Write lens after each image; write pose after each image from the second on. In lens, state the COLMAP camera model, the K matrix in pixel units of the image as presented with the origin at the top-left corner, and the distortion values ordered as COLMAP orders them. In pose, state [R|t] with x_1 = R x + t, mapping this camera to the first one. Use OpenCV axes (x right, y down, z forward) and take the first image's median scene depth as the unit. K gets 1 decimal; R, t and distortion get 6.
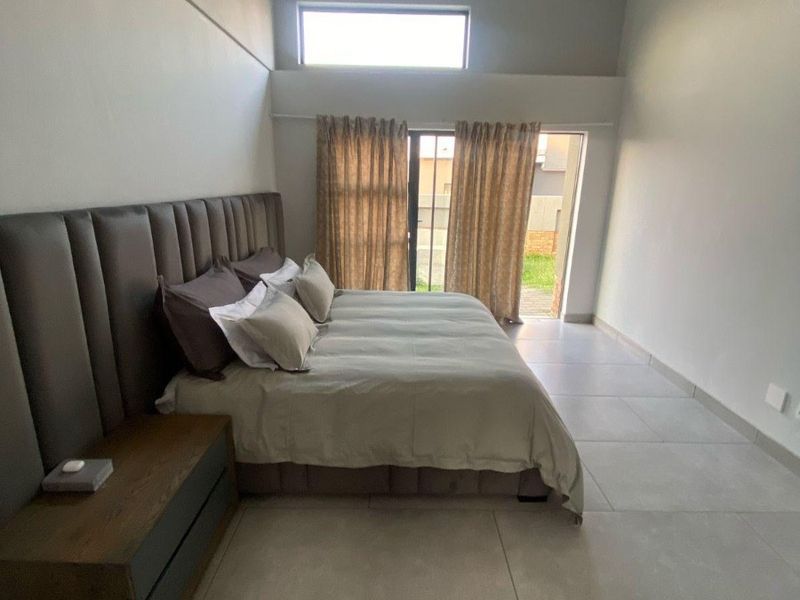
lens RADIAL K [[411.6, 0, 402.2], [0, 411.6, 290.4], [0, 0, 1]] dist [-0.000899, -0.000727]
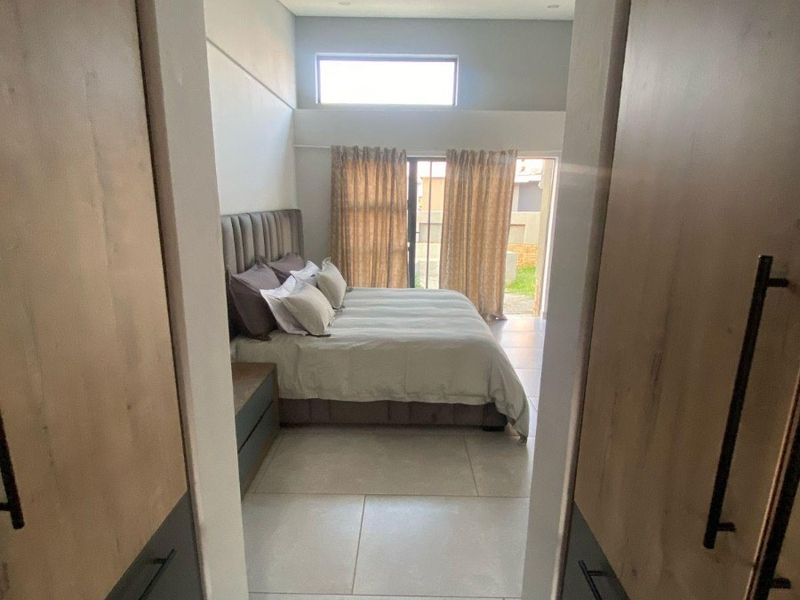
lens RADIAL K [[411.6, 0, 402.2], [0, 411.6, 290.4], [0, 0, 1]] dist [-0.000899, -0.000727]
pose [[0.999885, -0.002729, -0.014943, 0.017803], [0.002113, 0.999154, -0.041075, 0.051201], [0.015042, 0.041038, 0.999044, -0.191983]]
